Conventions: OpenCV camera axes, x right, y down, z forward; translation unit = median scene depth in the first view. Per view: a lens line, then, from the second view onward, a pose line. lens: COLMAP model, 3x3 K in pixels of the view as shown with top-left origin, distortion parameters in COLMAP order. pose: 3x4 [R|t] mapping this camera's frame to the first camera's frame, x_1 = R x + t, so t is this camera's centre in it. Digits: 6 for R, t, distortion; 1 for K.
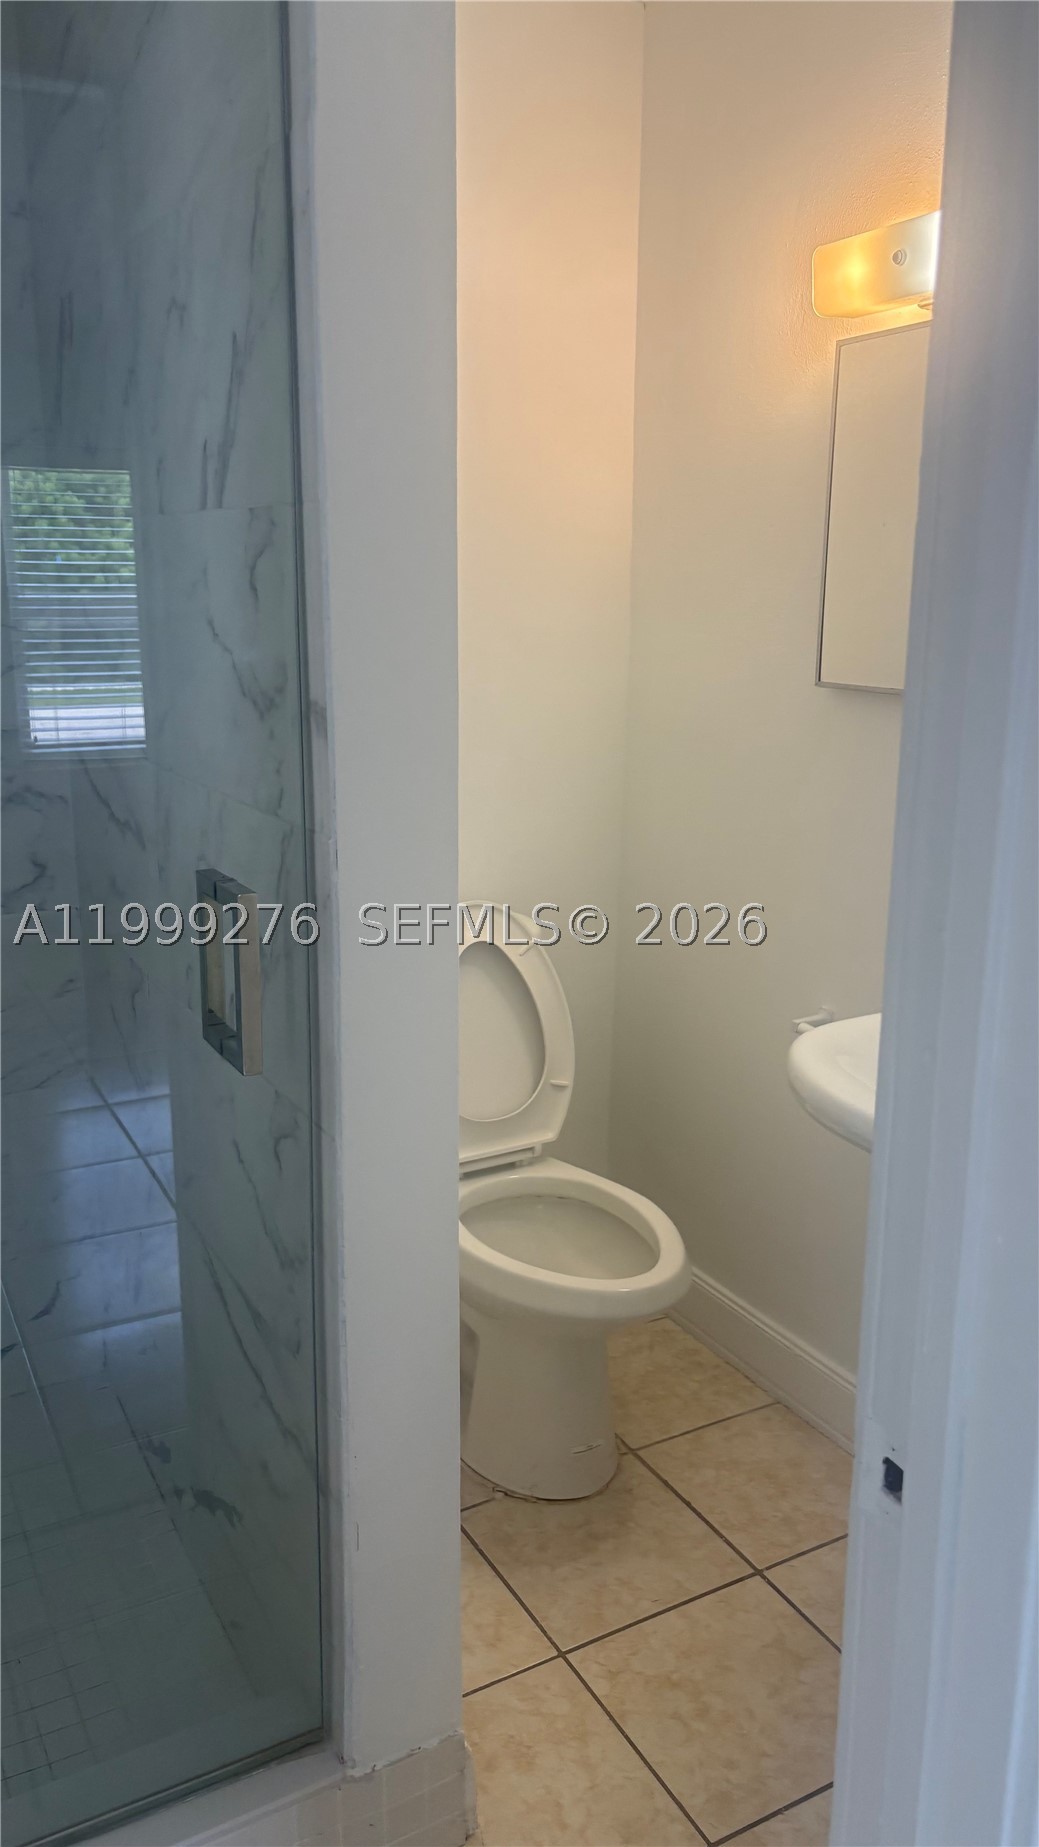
lens RADIAL K [[1394.5, 0, 524.3], [0, 1394.5, 931.1], [0, 0, 1]] dist [0.014244, -0.000016]
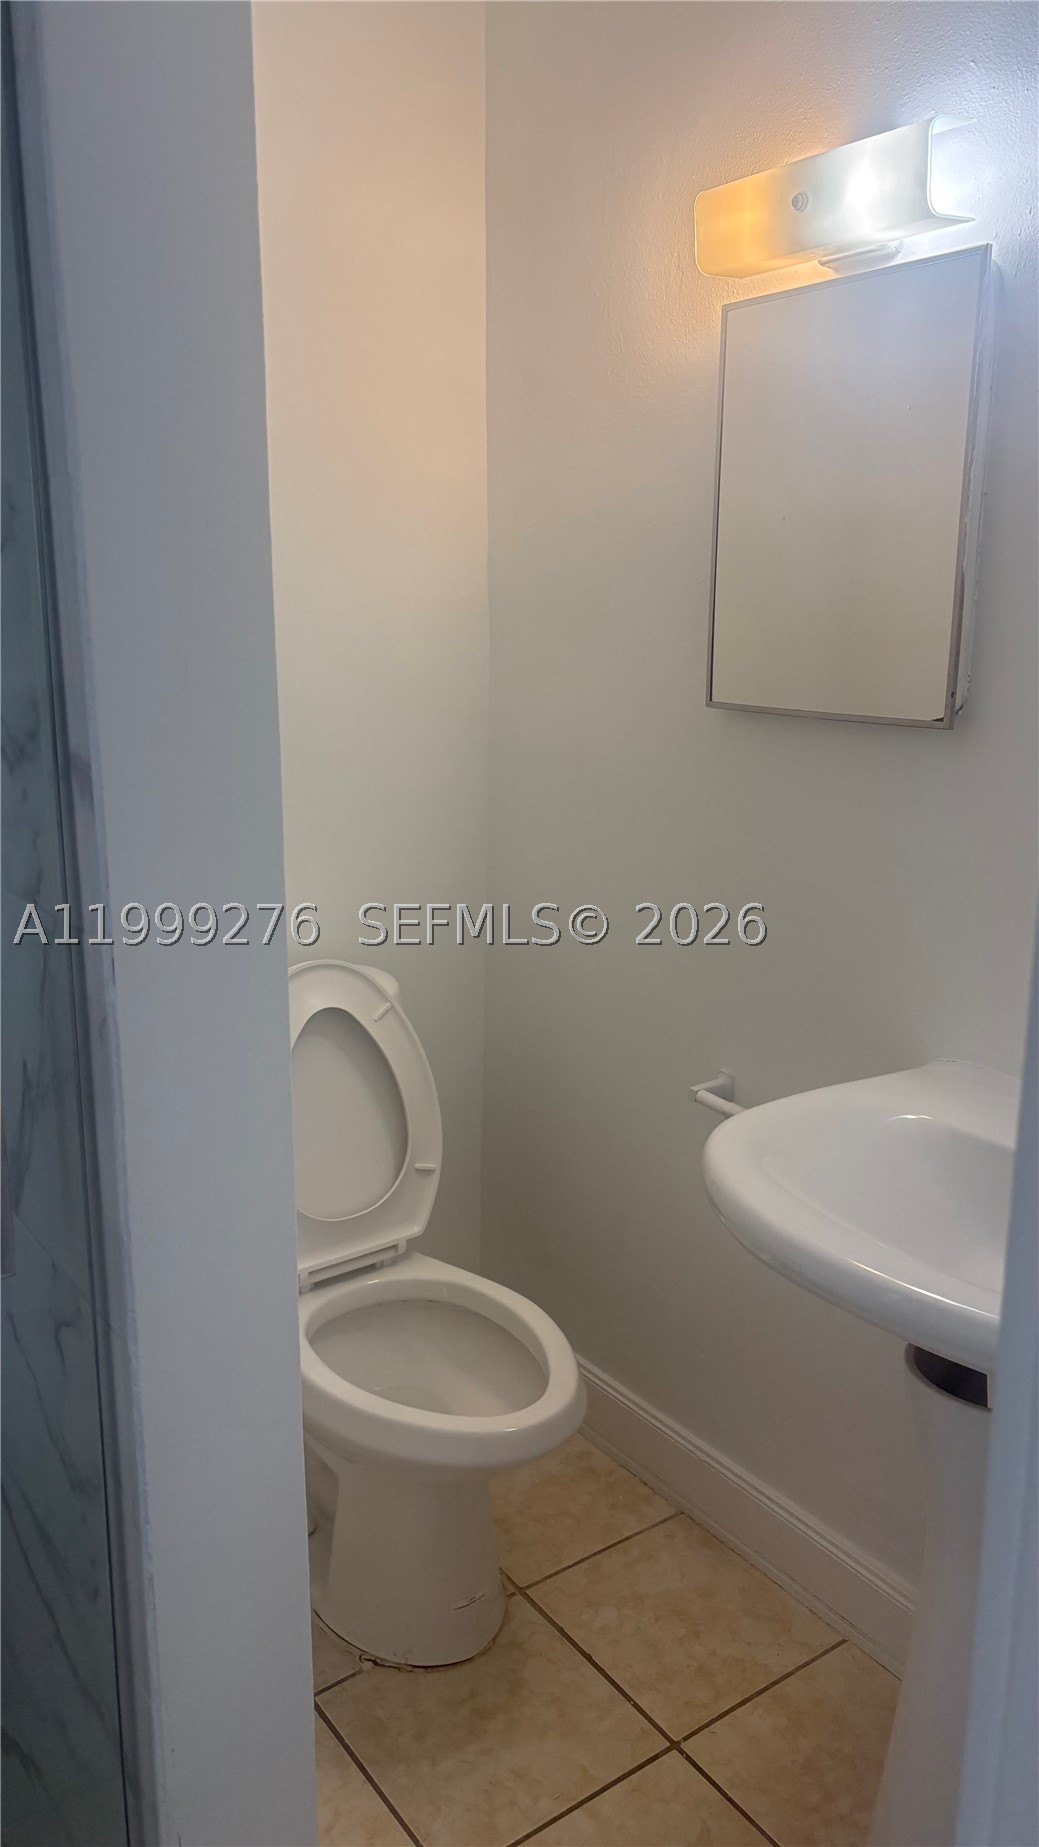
lens RADIAL K [[1404.8, 0, 528.8], [0, 1404.8, 946.6], [0, 0, 1]] dist [0.027869, -0.007324]
pose [[0.993893, -0.028998, 0.106473, 0.000597], [0.028445, 0.999573, 0.006703, -0.034946], [-0.106622, -0.003634, 0.994293, 0.139973]]
